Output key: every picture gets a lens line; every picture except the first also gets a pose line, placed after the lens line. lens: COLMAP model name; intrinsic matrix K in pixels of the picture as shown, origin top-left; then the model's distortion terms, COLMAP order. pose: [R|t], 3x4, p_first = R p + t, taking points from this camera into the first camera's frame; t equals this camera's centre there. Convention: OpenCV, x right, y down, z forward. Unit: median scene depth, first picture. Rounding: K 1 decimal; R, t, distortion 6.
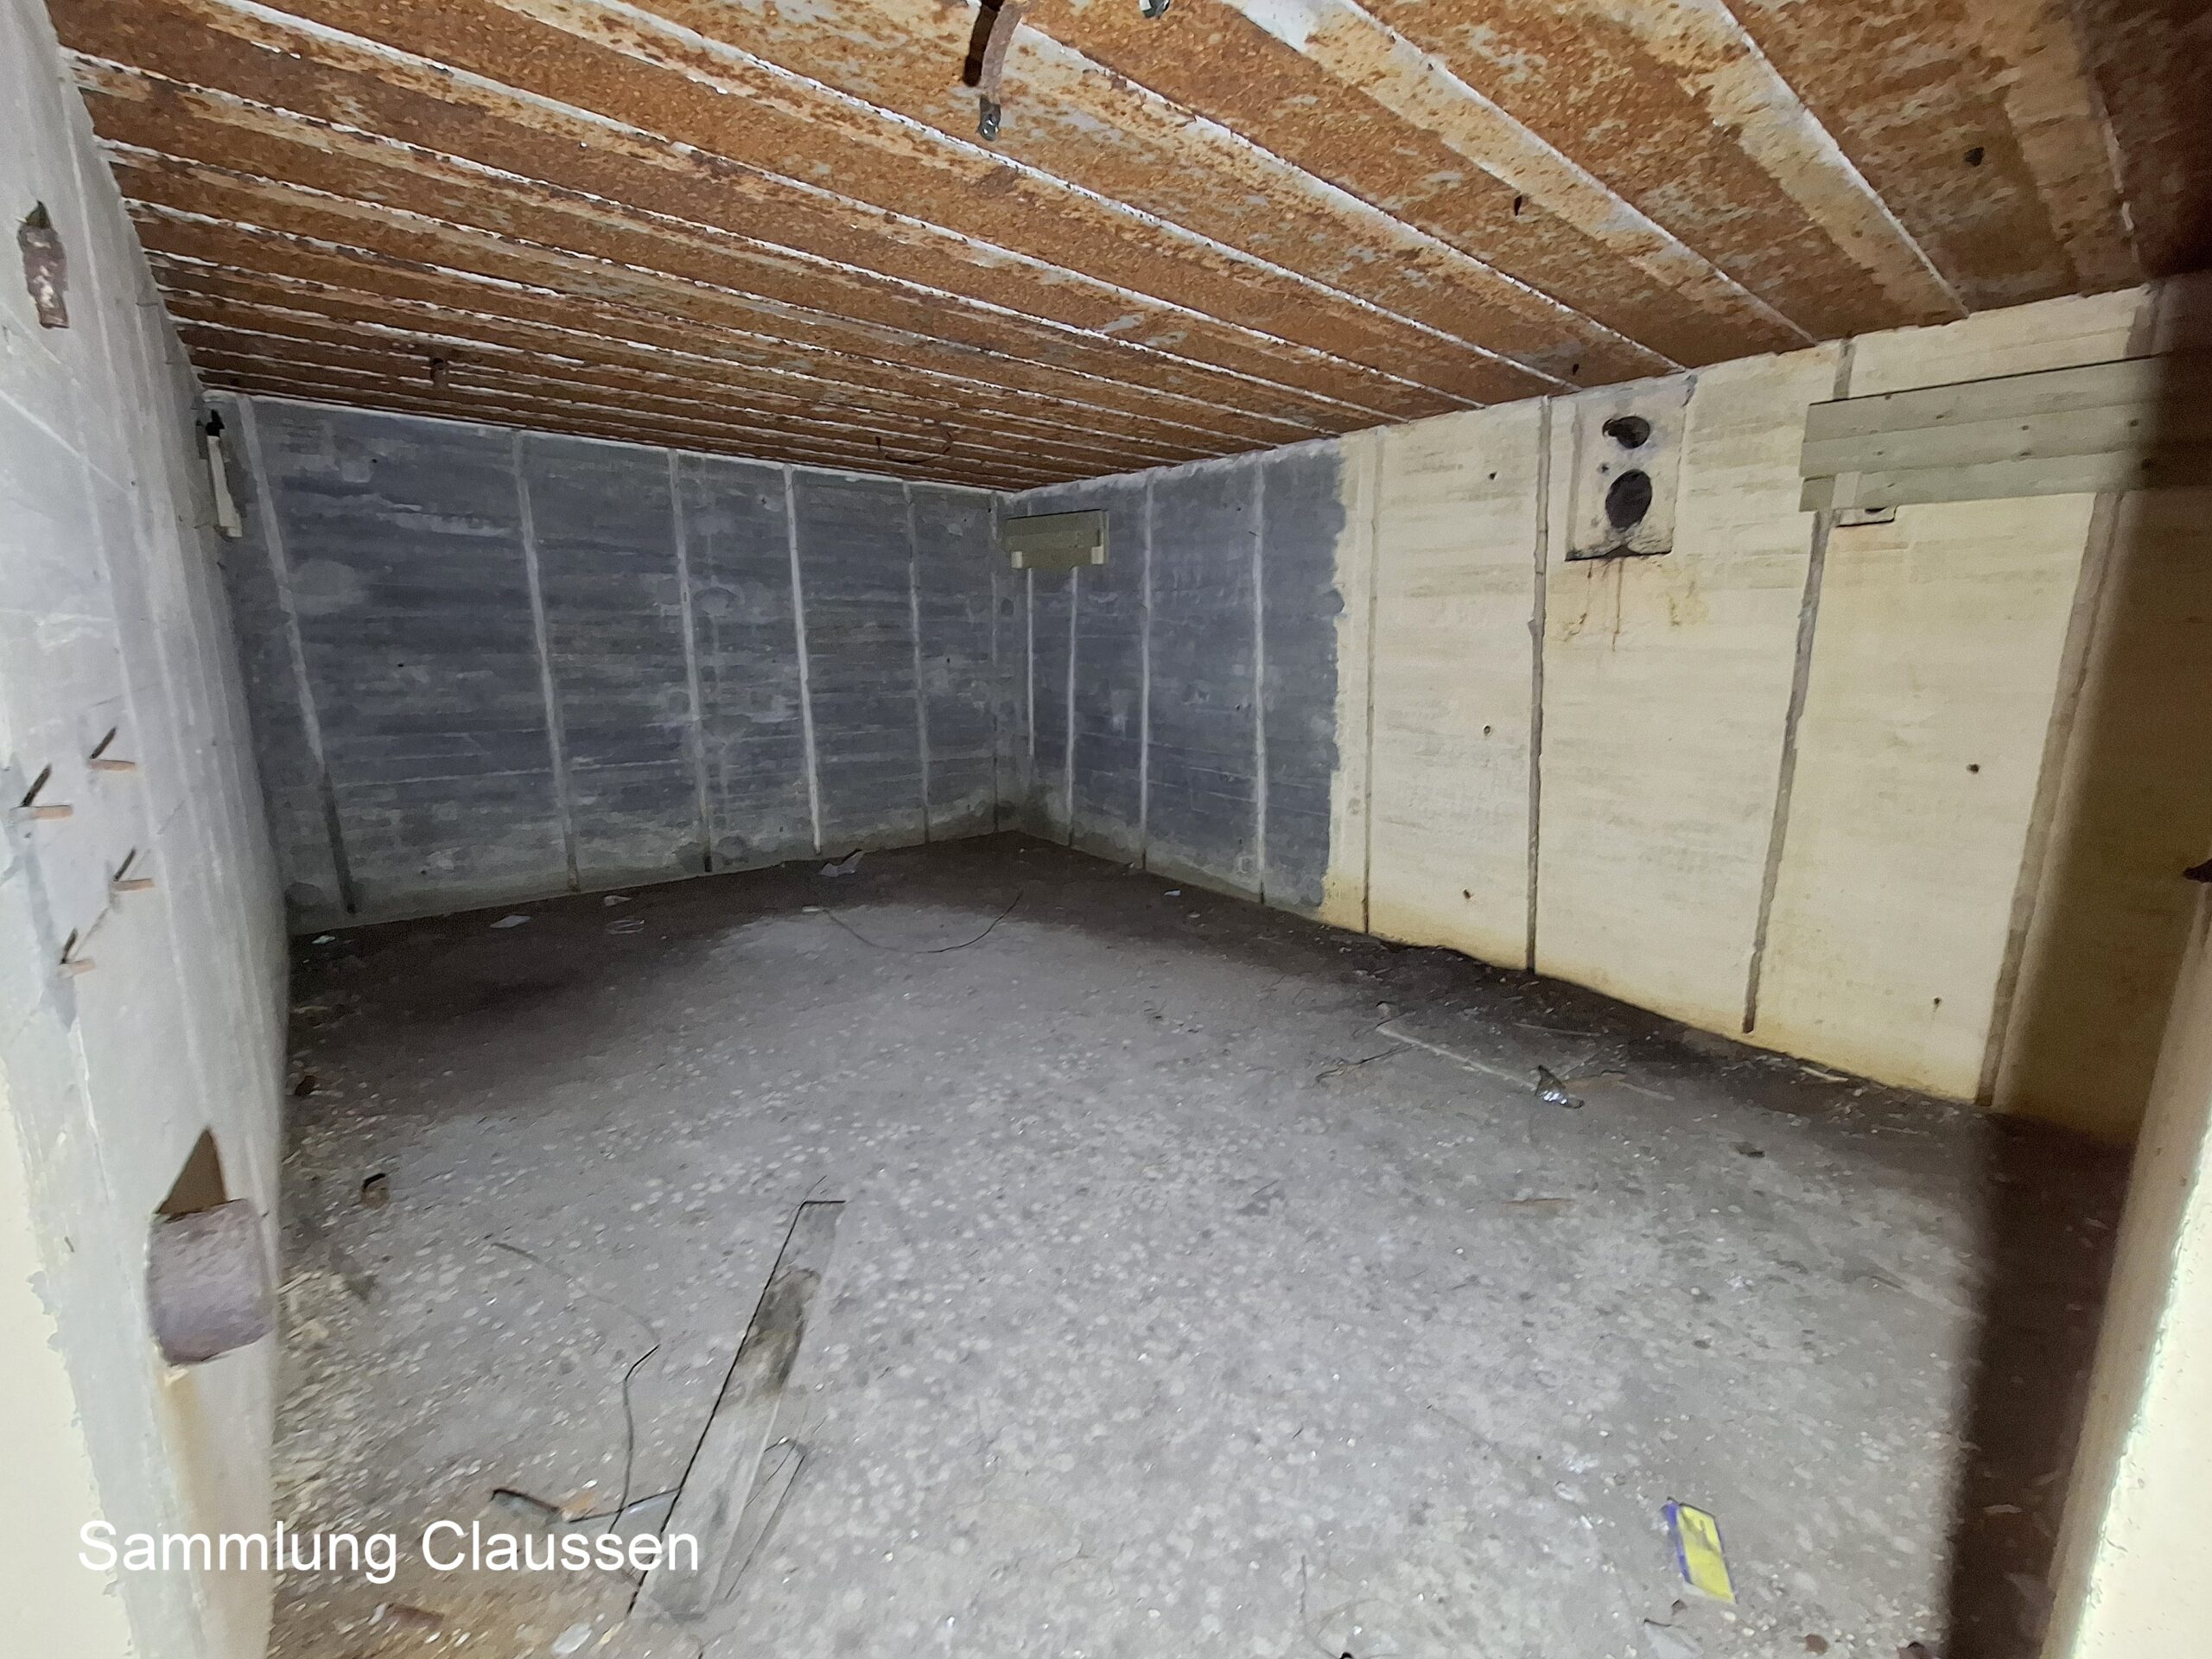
lens RADIAL K [[915.4, 0, 1106.0], [0, 915.4, 829.5], [0, 0, 1]] dist [-0.002572, -0.000058]
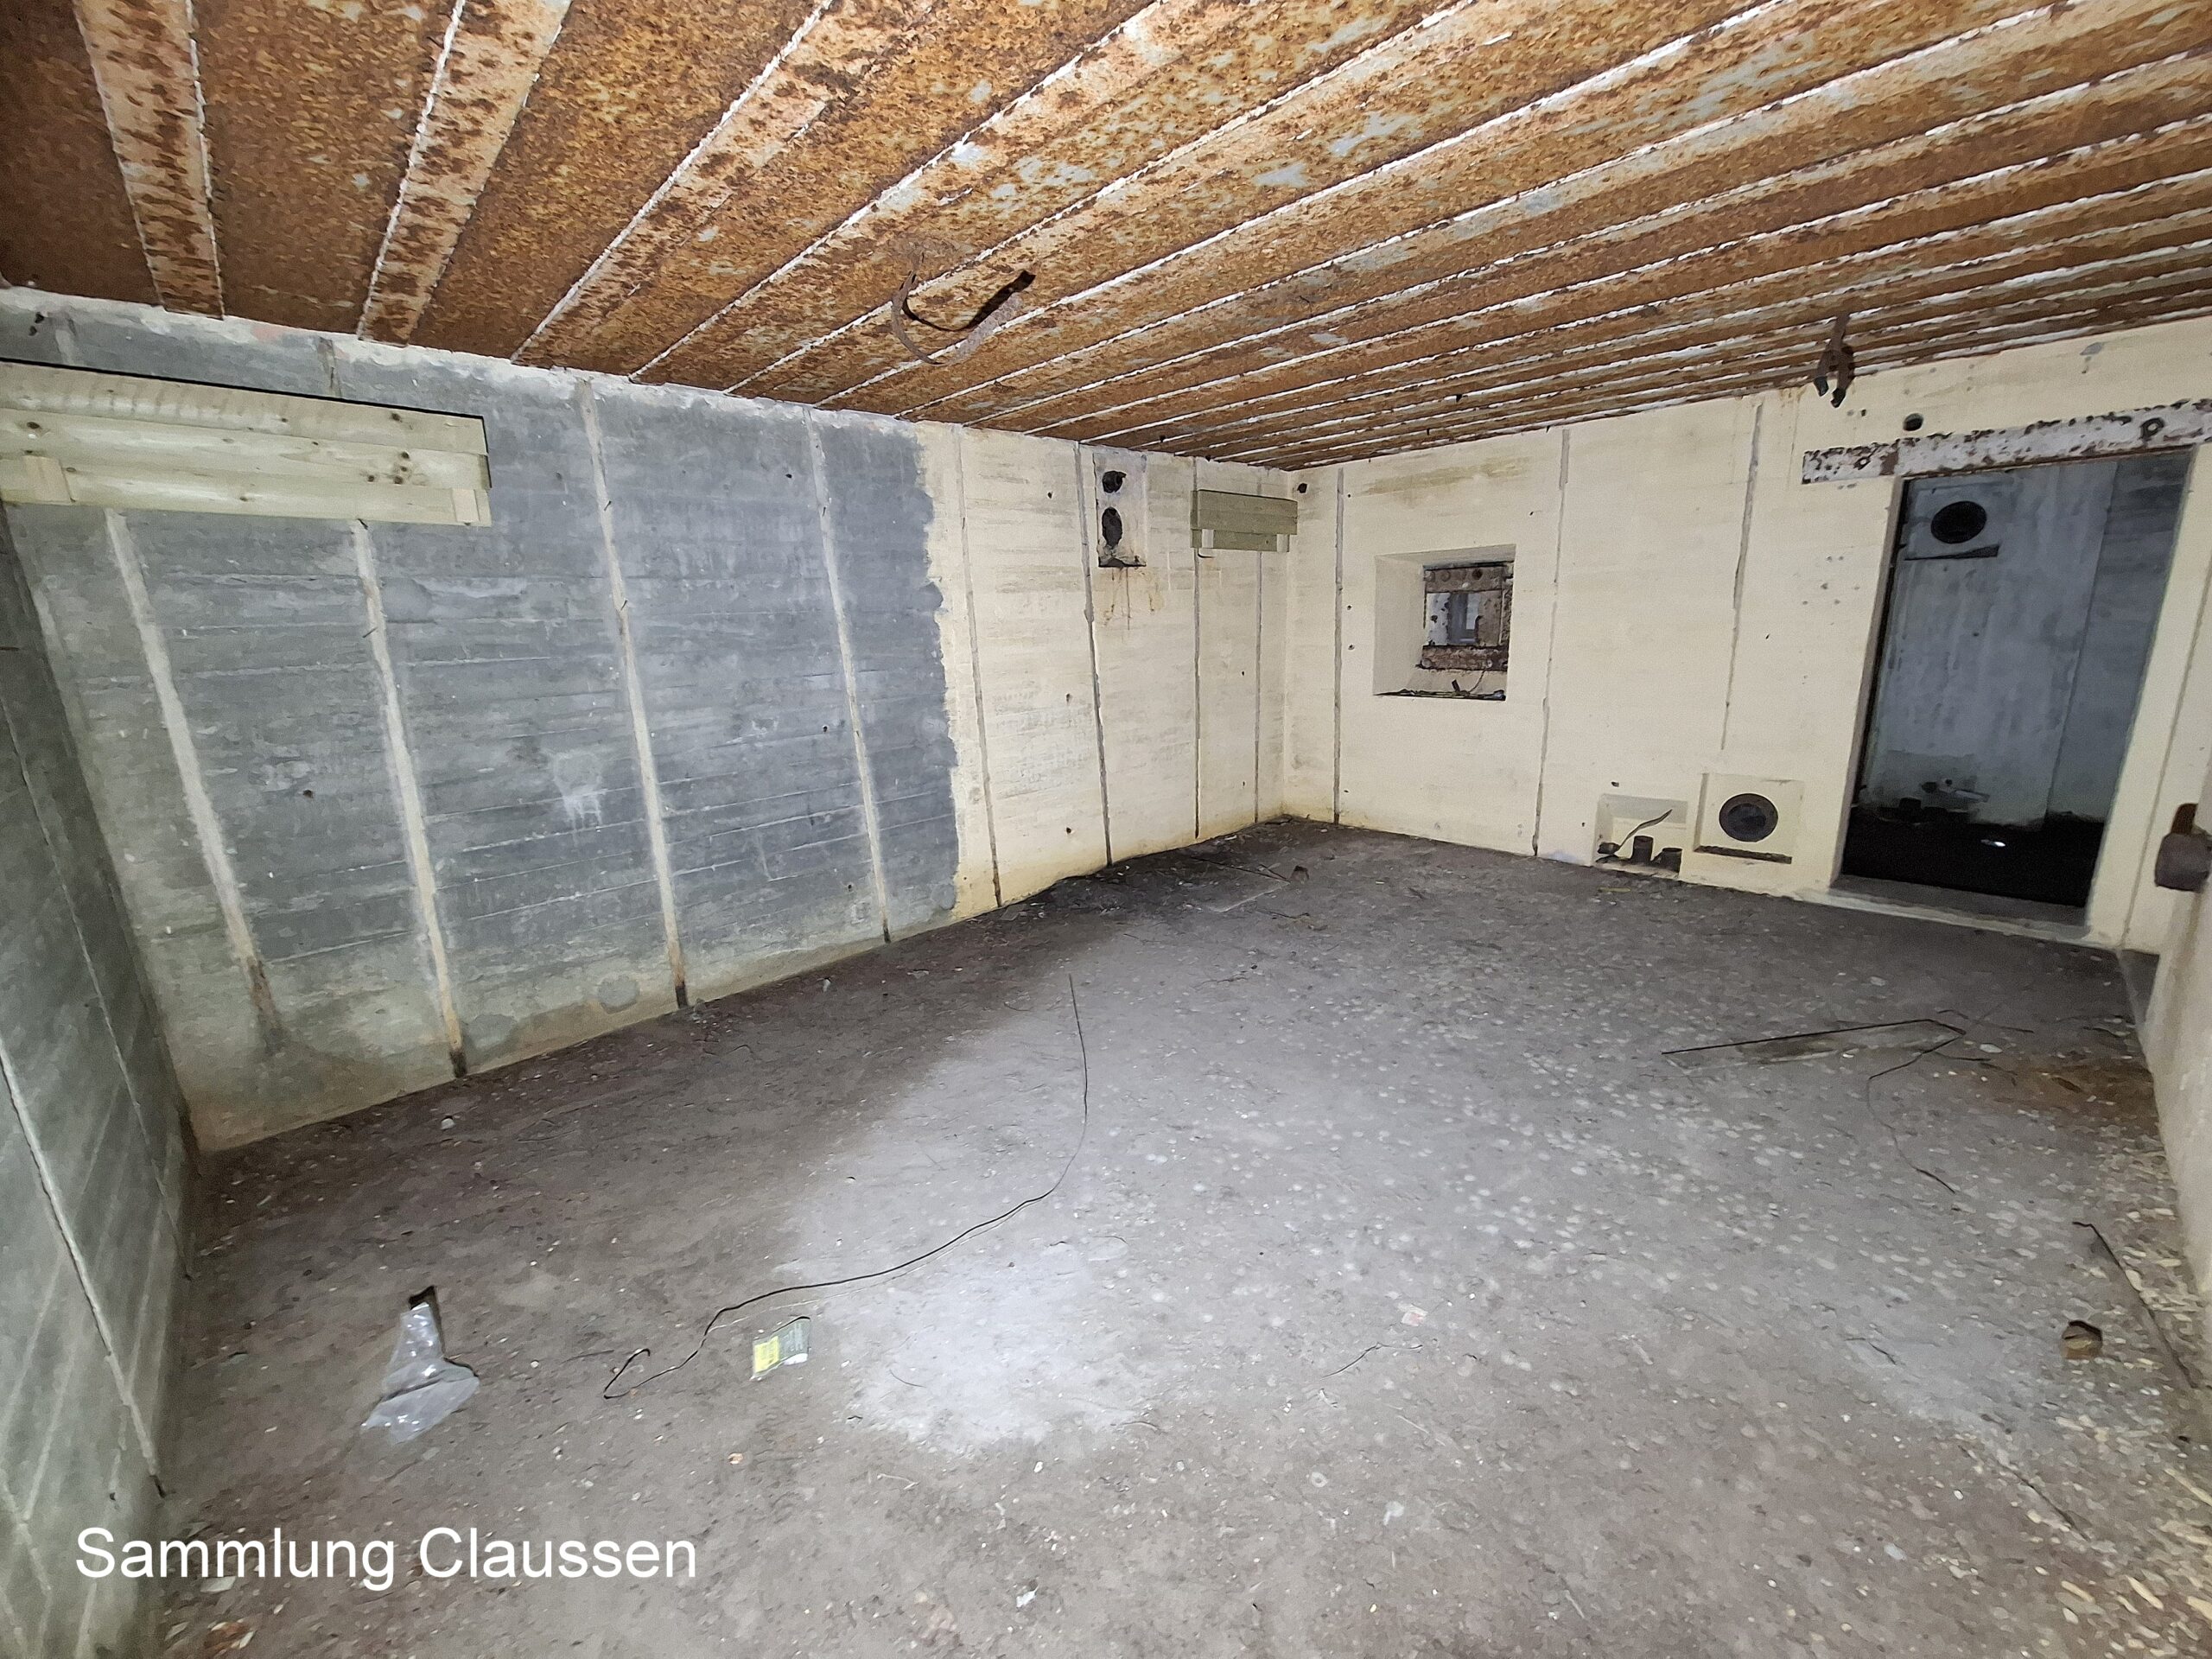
lens RADIAL K [[877.6, 0, 1098.3], [0, 877.6, 824.8], [0, 0, 1]] dist [0.000606, -0.000013]
pose [[-0.060426, -0.244029, 0.967884, -0.721312], [0.246379, 0.936007, 0.251373, -0.214336], [-0.967288, 0.253655, 0.003564, 0.894979]]
